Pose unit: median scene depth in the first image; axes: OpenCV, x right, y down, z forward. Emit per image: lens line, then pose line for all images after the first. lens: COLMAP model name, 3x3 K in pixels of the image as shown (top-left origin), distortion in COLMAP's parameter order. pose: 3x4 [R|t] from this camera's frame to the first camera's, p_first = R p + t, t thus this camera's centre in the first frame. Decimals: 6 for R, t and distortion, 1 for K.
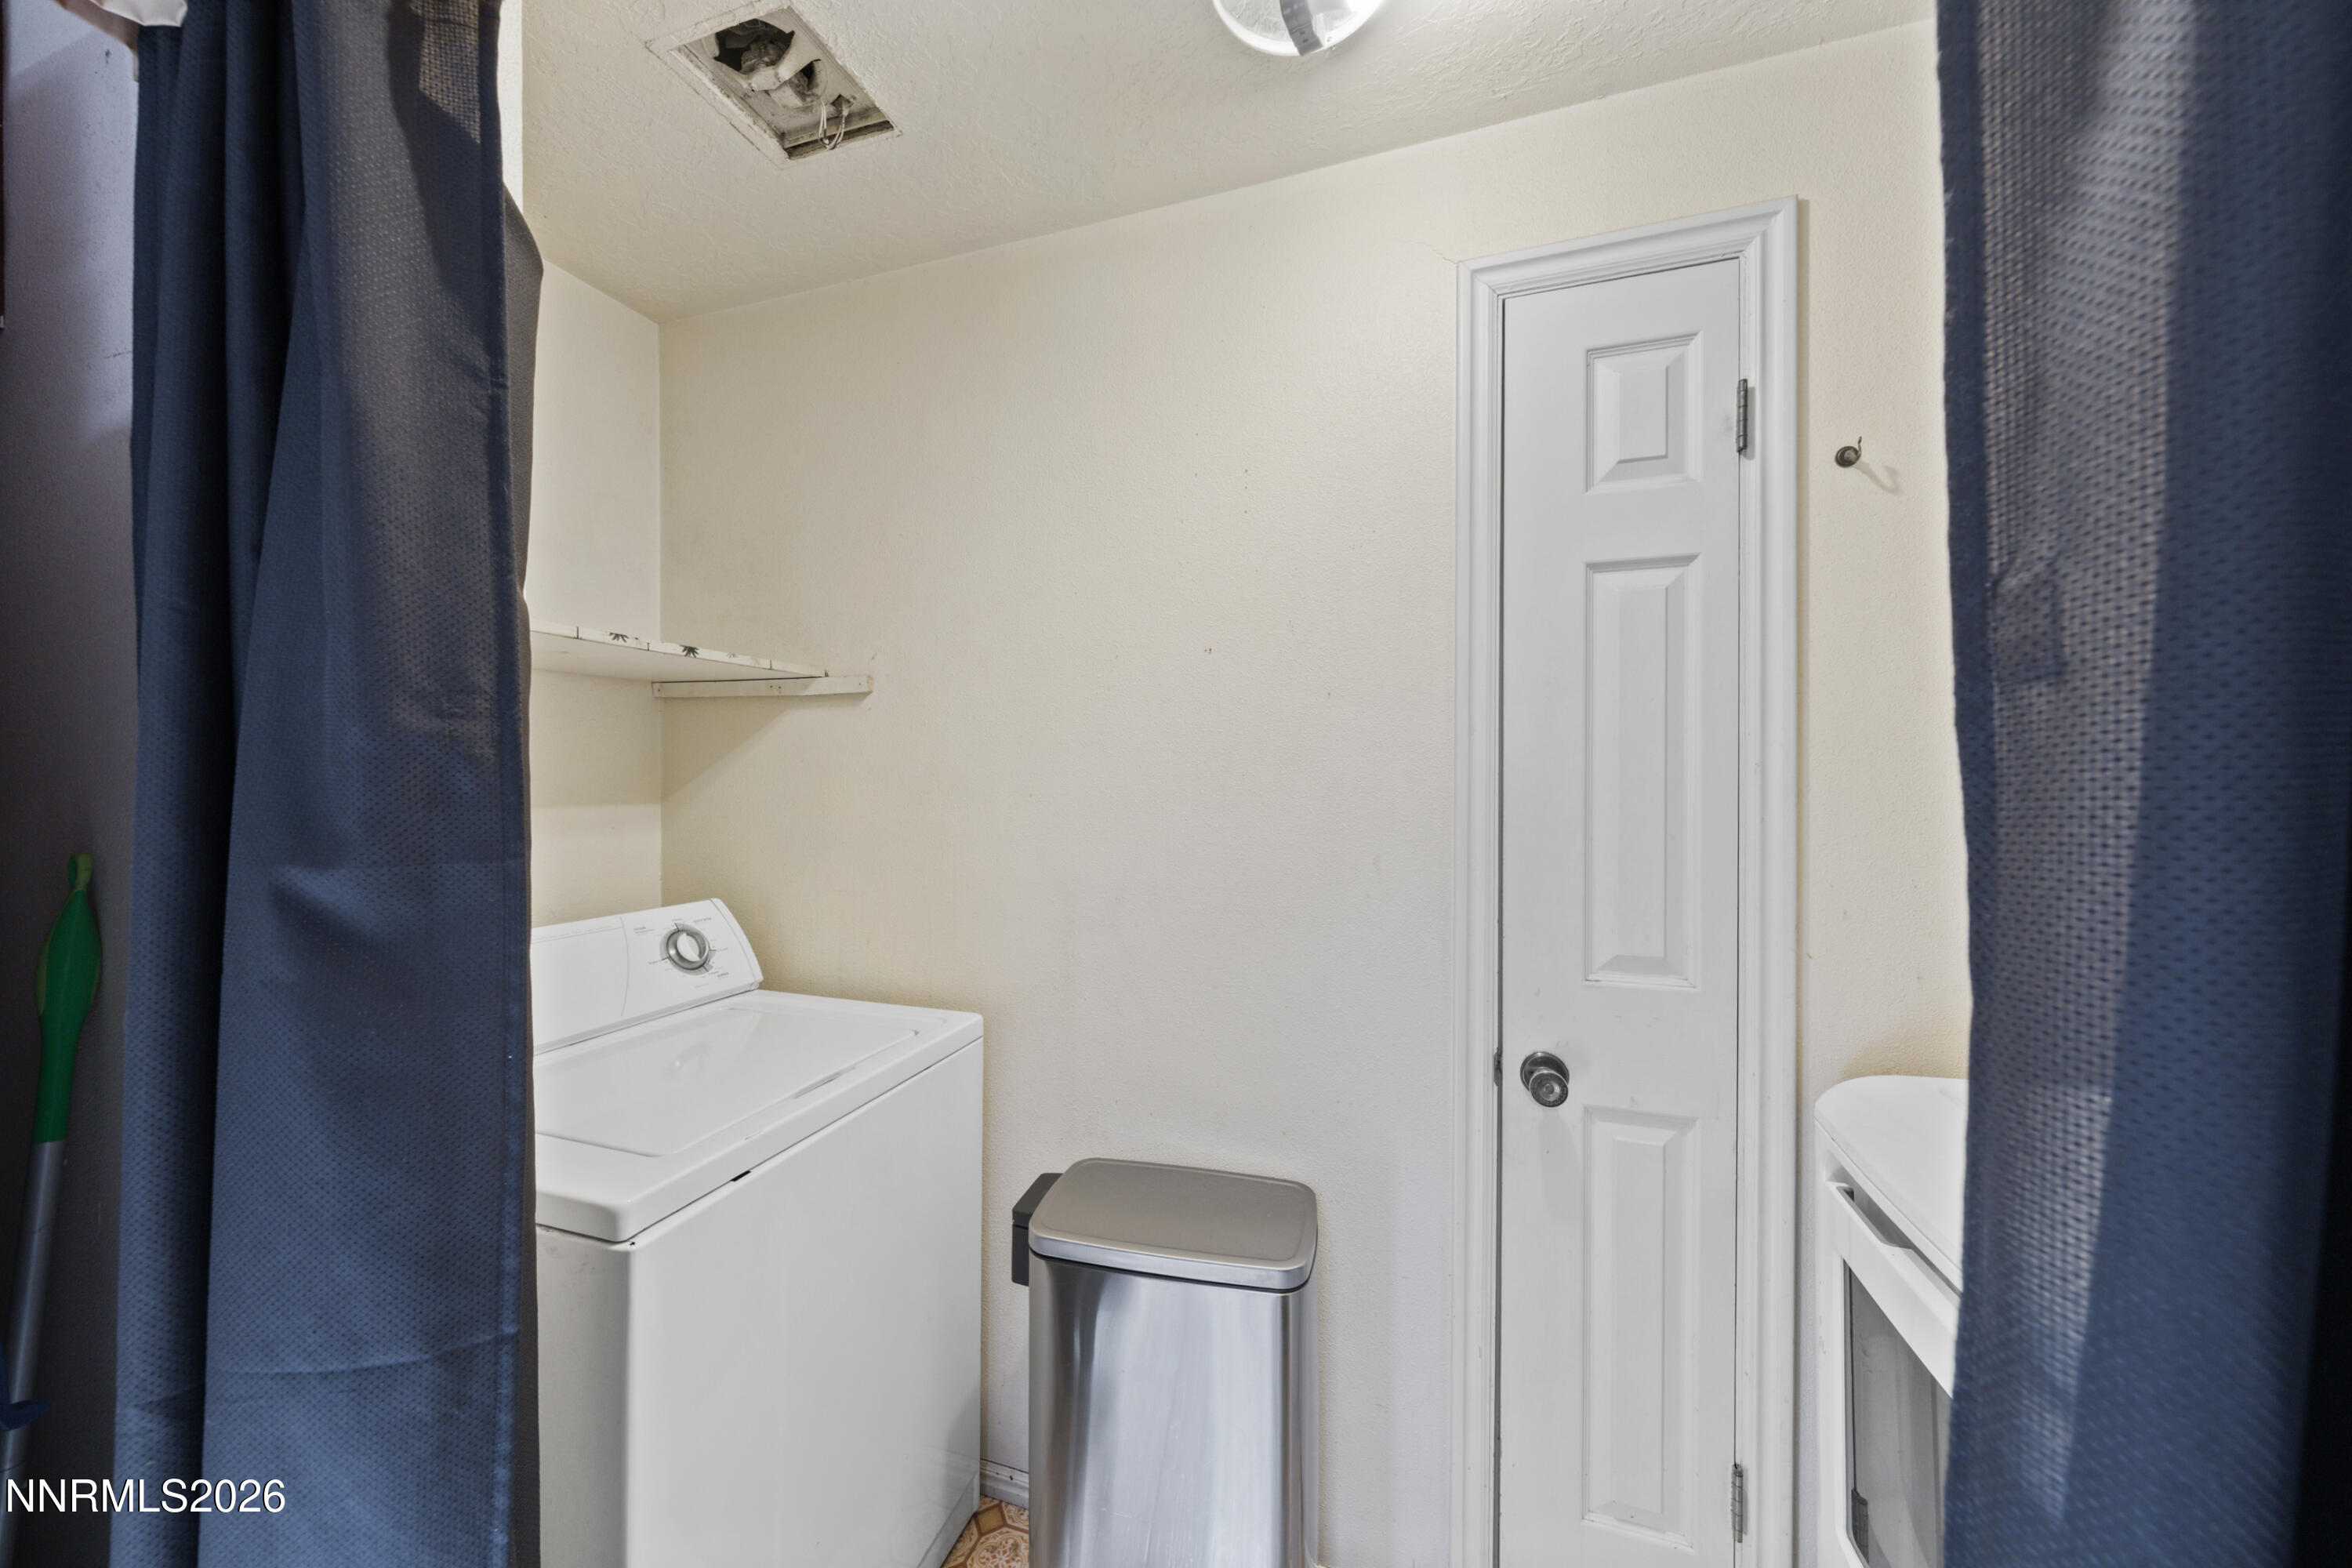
lens RADIAL K [[797.9, 0, 1185.0], [0, 797.9, 783.5], [0, 0, 1]] dist [0.000916, -0.000068]
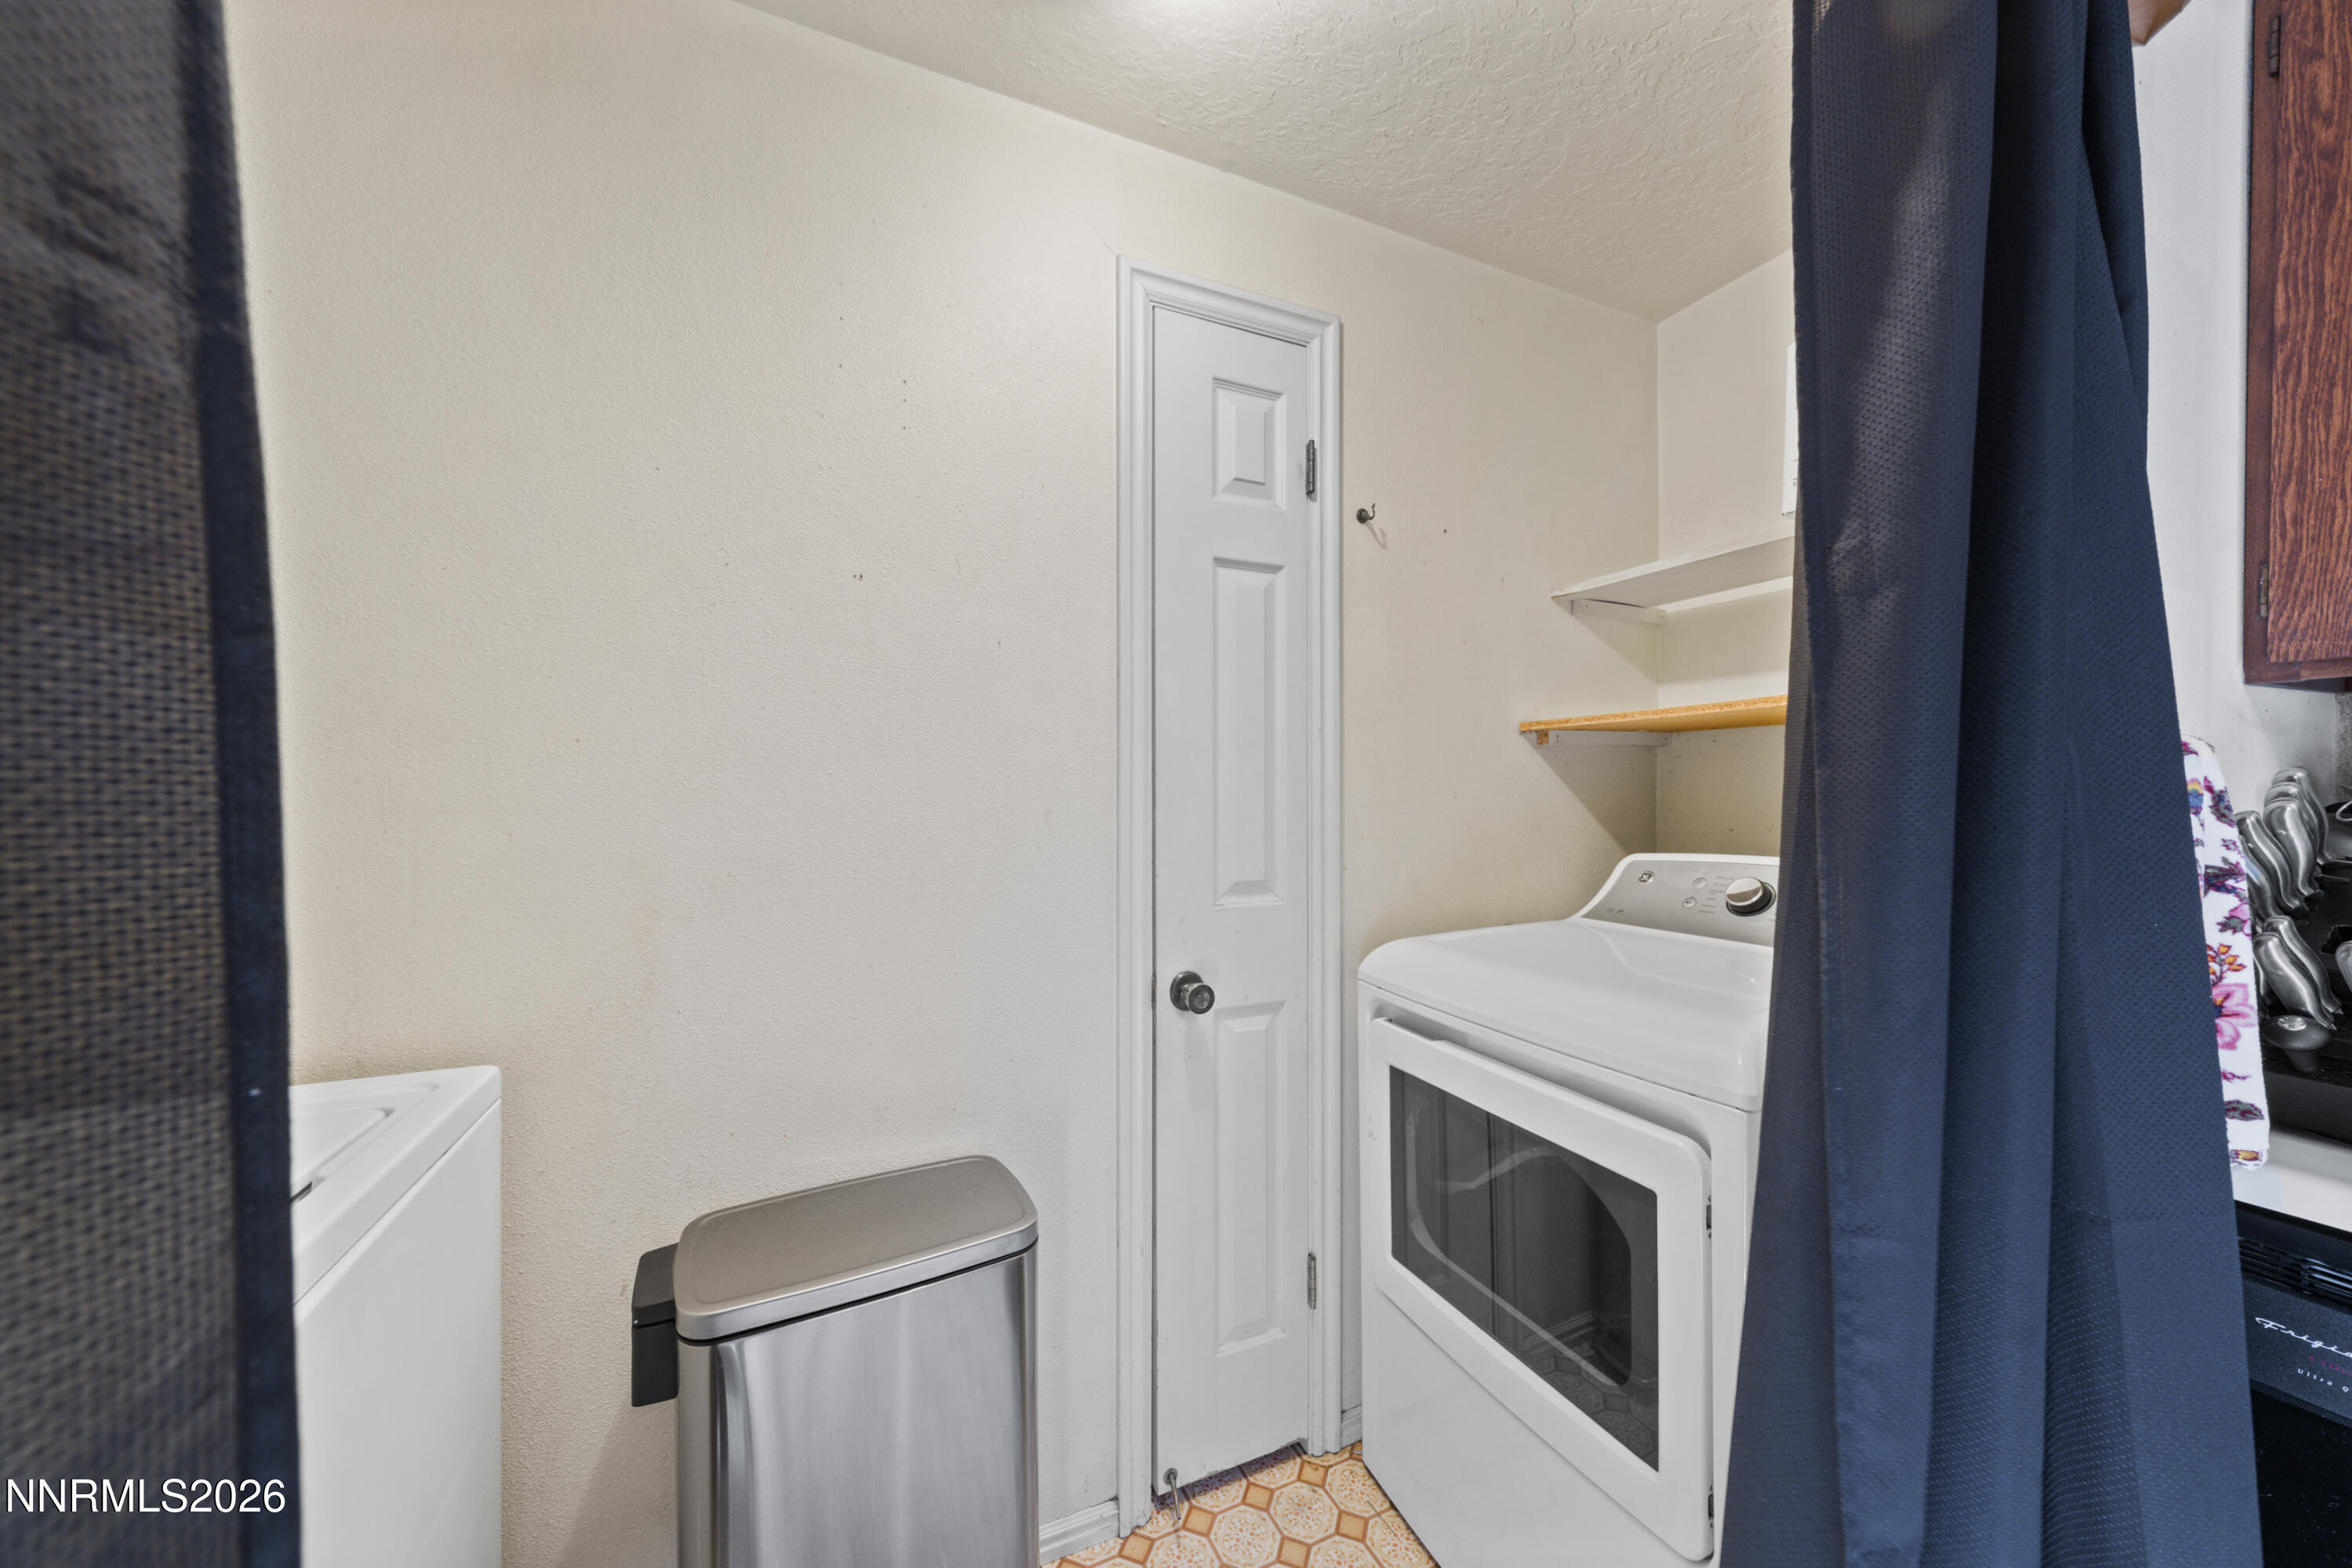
lens RADIAL K [[799.8, 0, 1172.6], [0, 799.8, 803.5], [0, 0, 1]] dist [0.007203, -0.000069]
pose [[0.739654, -0.008030, 0.672939, -0.360411], [0.004239, 0.999965, 0.007274, 0.085944], [-0.672974, -0.002528, 0.739662, 0.156978]]
